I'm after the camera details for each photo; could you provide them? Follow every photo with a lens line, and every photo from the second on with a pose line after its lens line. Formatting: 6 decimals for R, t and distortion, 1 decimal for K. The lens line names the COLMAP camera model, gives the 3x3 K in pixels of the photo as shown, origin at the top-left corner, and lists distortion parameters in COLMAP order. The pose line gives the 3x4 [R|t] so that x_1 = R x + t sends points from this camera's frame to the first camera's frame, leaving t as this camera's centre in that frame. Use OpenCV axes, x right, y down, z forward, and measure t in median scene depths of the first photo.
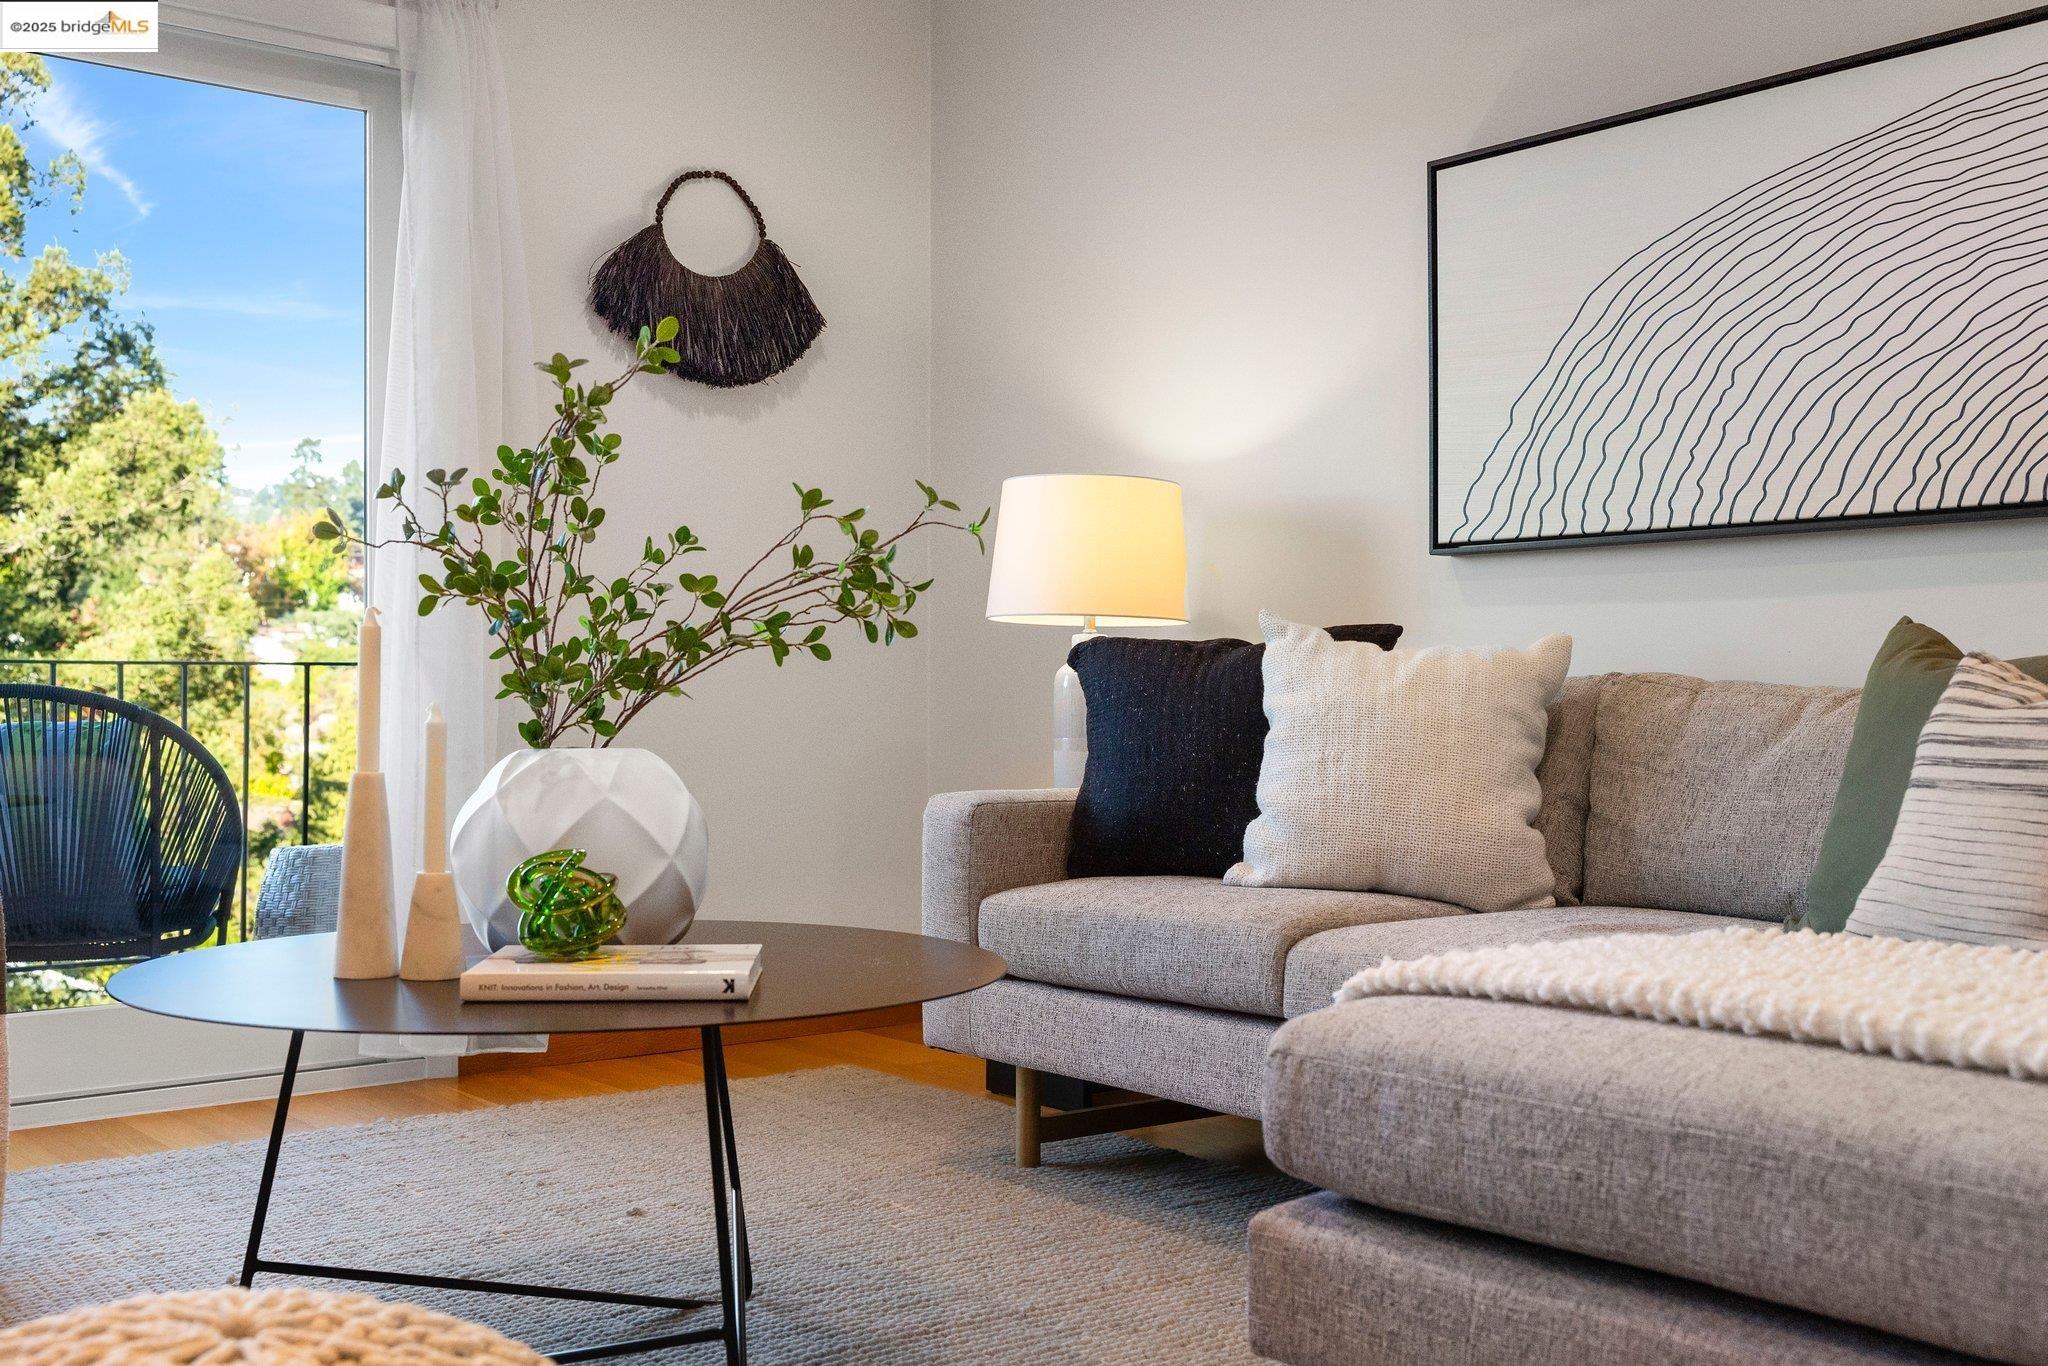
lens RADIAL K [[2105.5, 0, 998.8], [0, 2105.5, 690.1], [0, 0, 1]] dist [-0.001830, -0.002858]
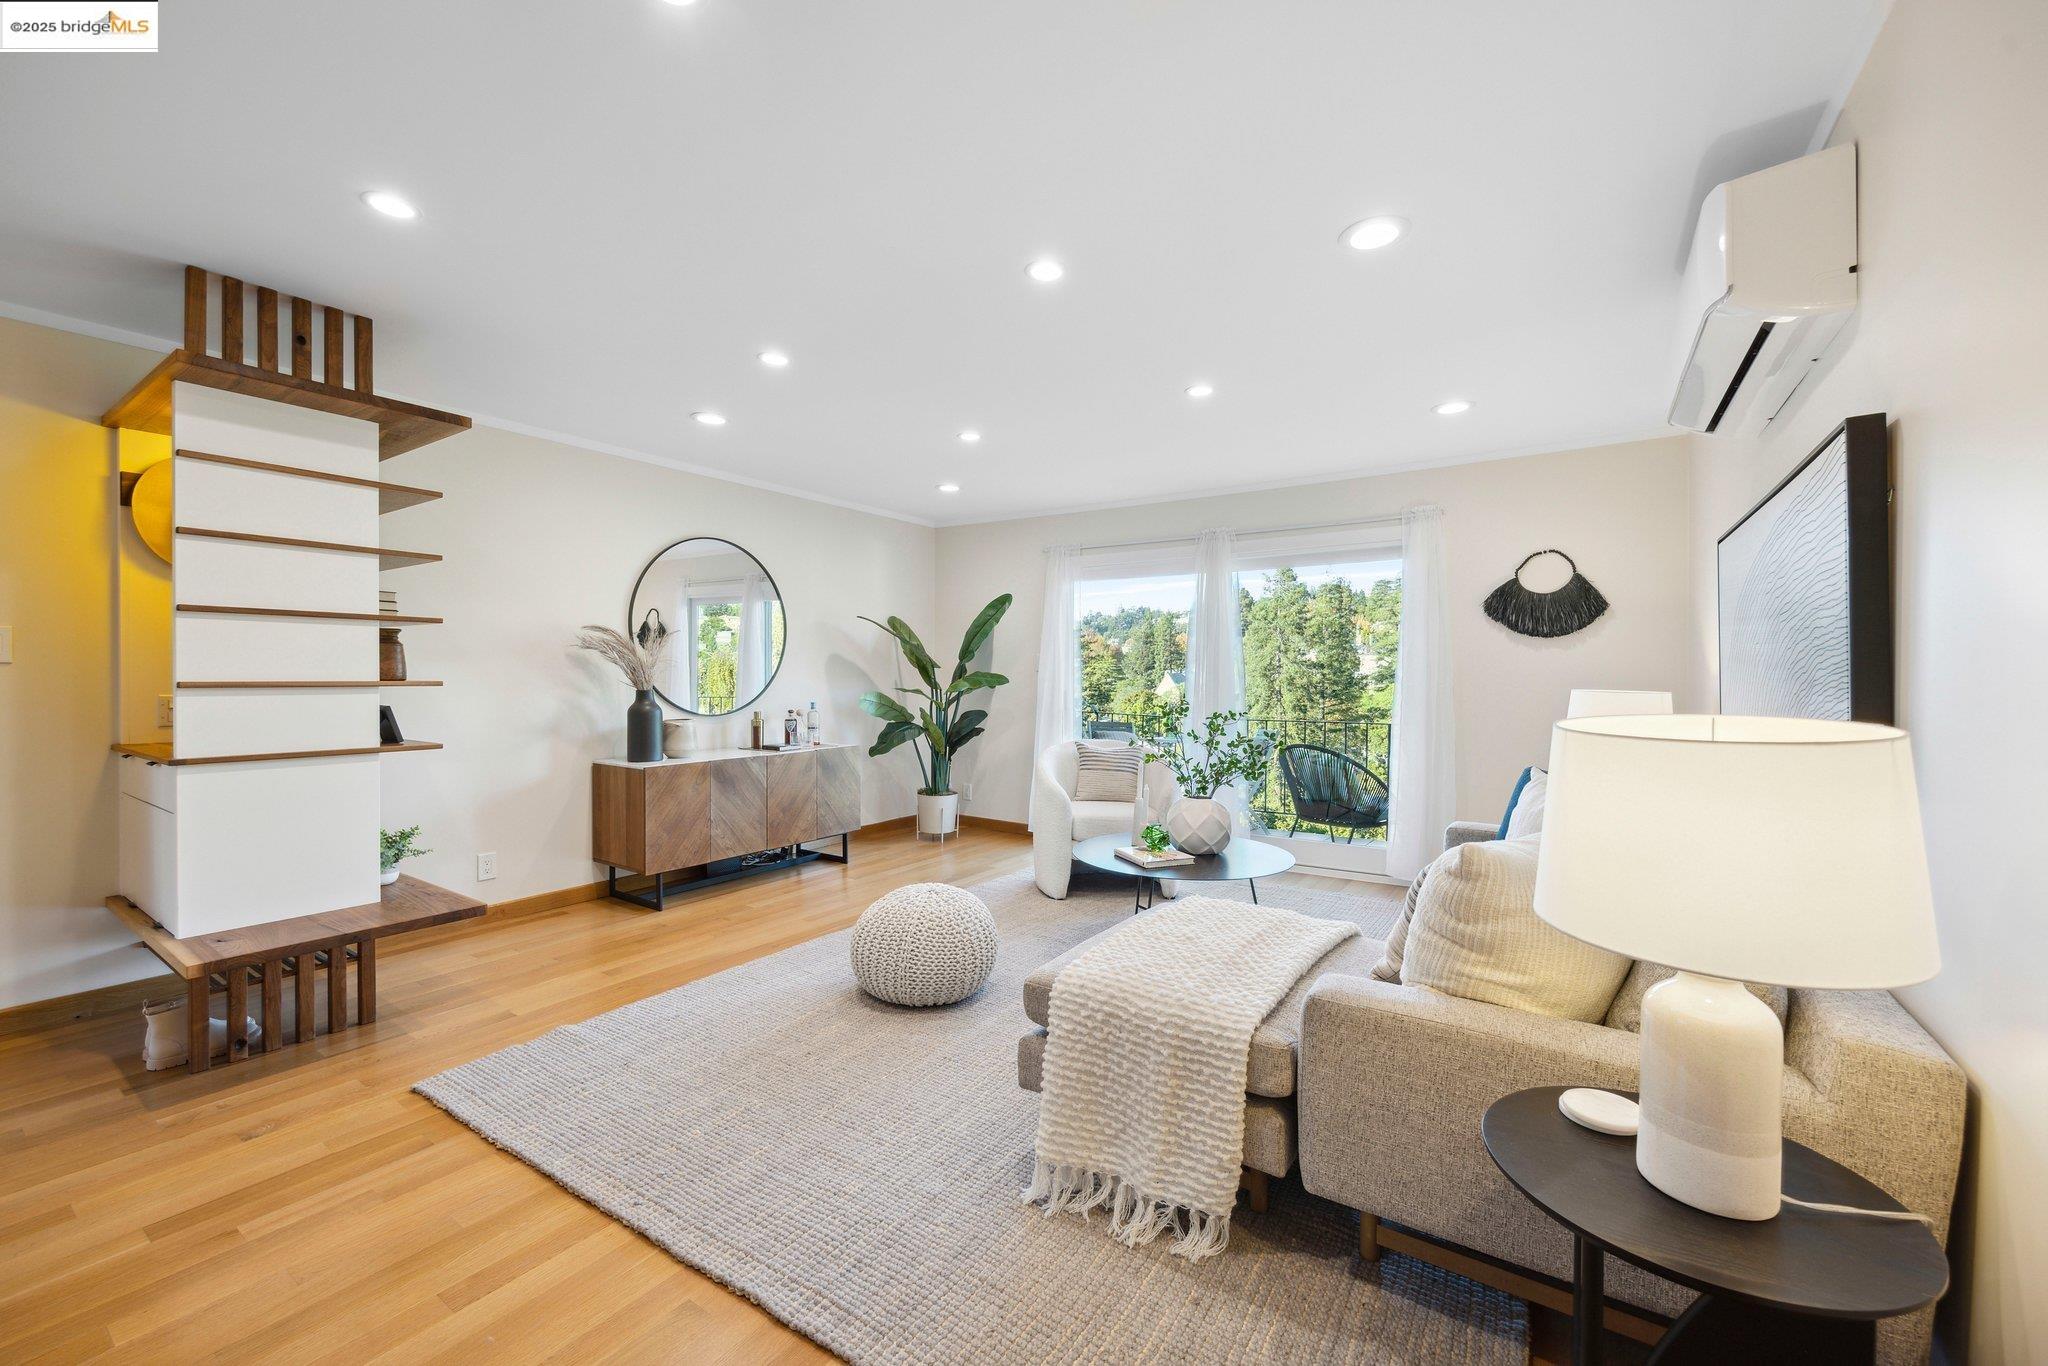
lens RADIAL K [[818.2, 0, 1021.2], [0, 818.2, 681.2], [0, 0, 1]] dist [-0.002018, -0.000049]
pose [[0.308097, 0.003315, -0.951349, 0.873991], [0.003965, 0.999981, 0.004768, -0.150710], [0.951347, -0.005242, 0.308078, 0.179115]]
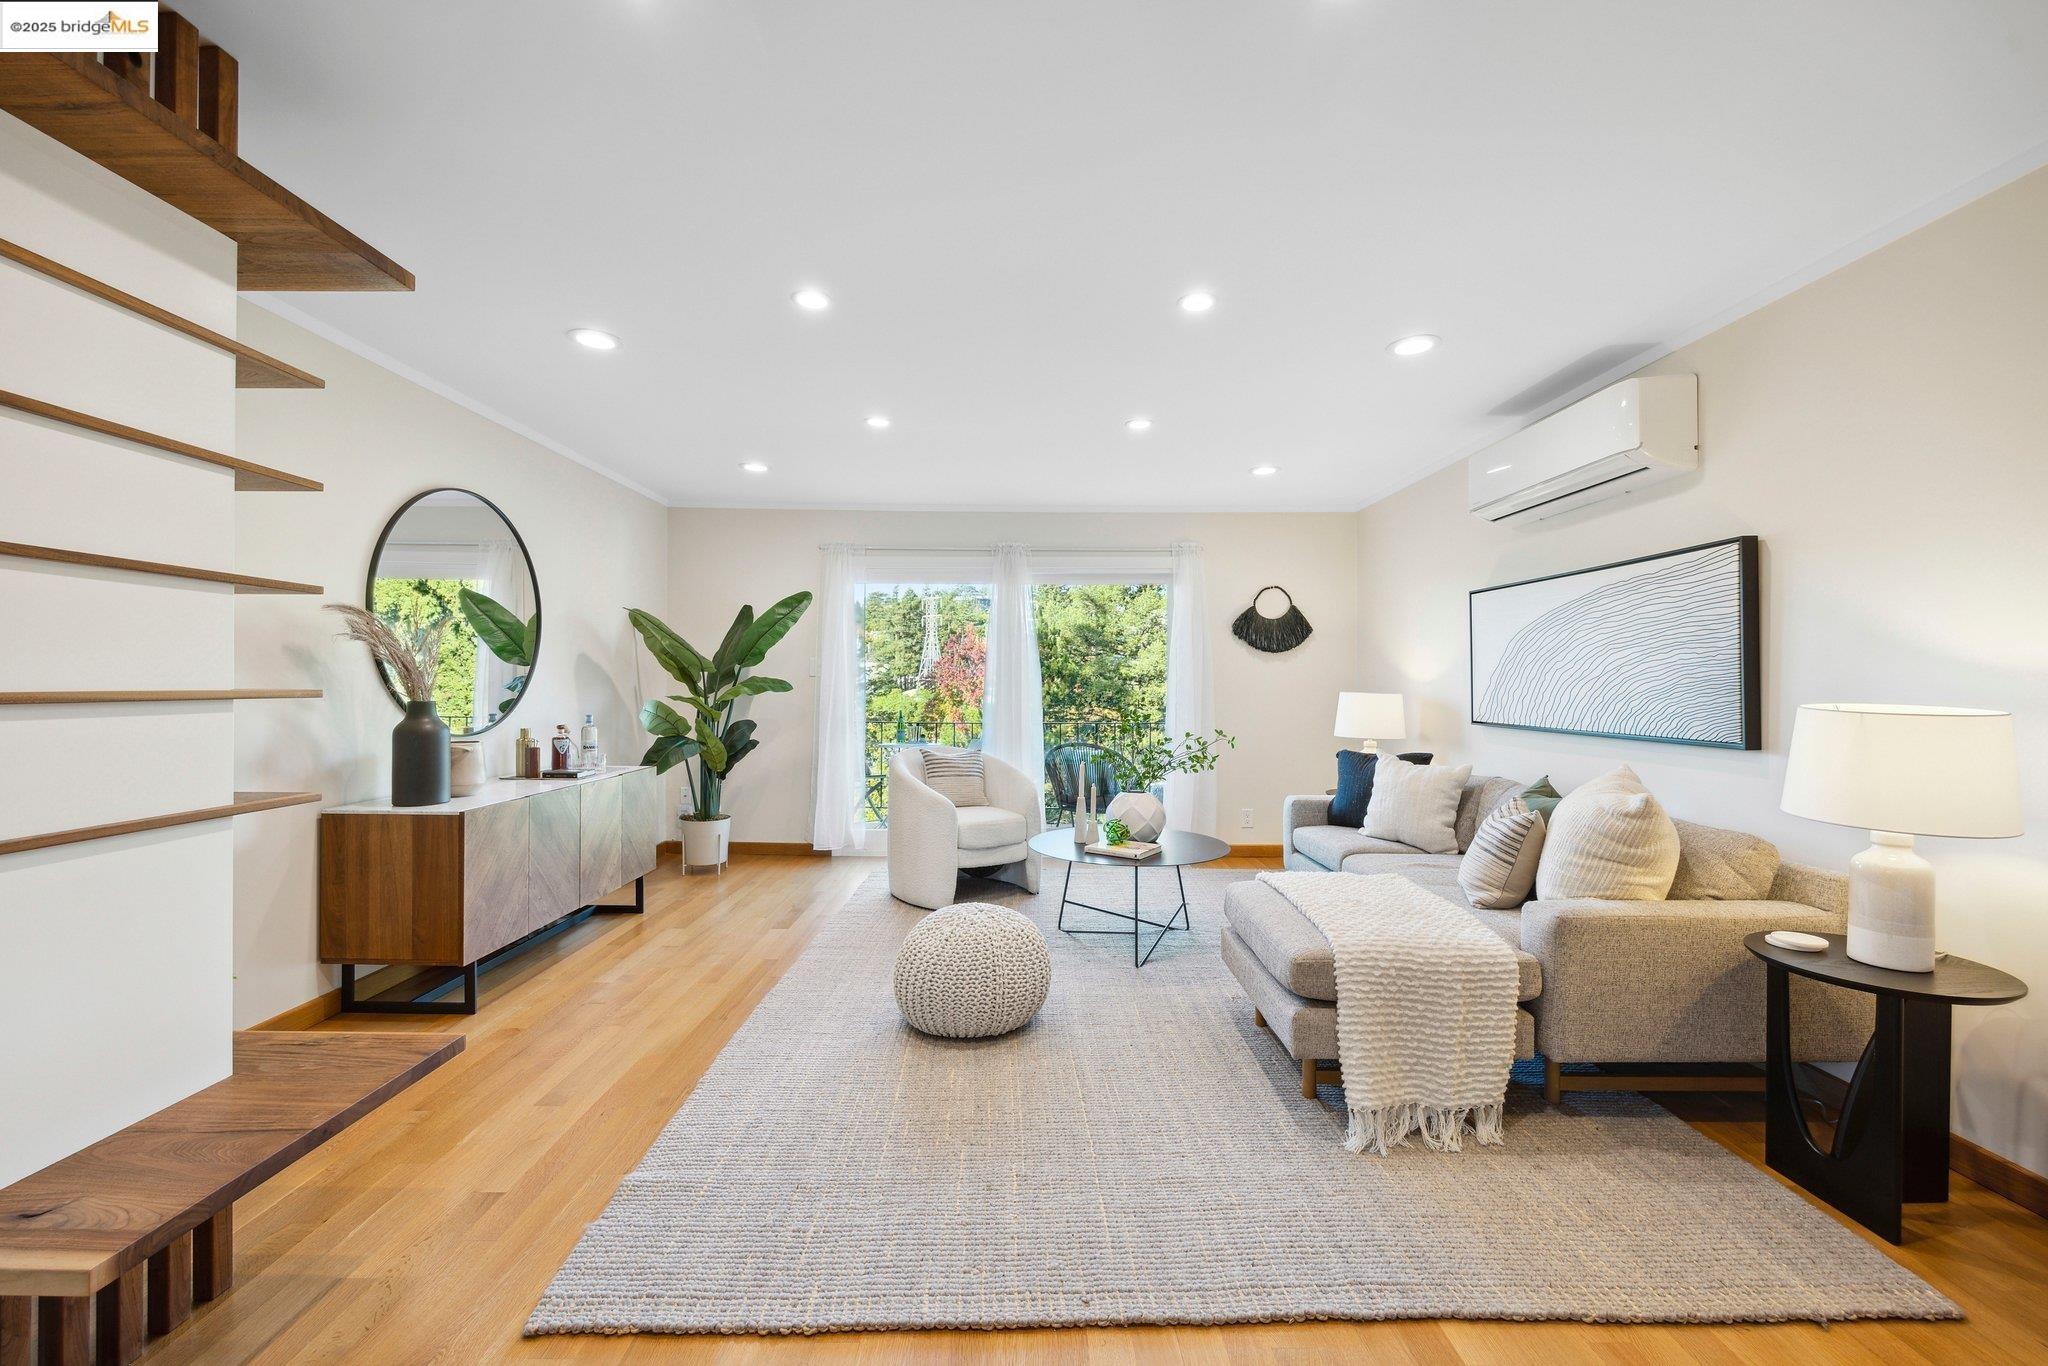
lens RADIAL K [[818.2, 0, 1021.2], [0, 818.2, 681.2], [0, 0, 1]] dist [-0.002018, -0.000049]
pose [[0.789989, -0.002747, -0.613115, 0.490960], [0.003438, 0.999994, -0.000050, -0.152839], [0.613111, -0.002068, 0.789994, -0.345690]]
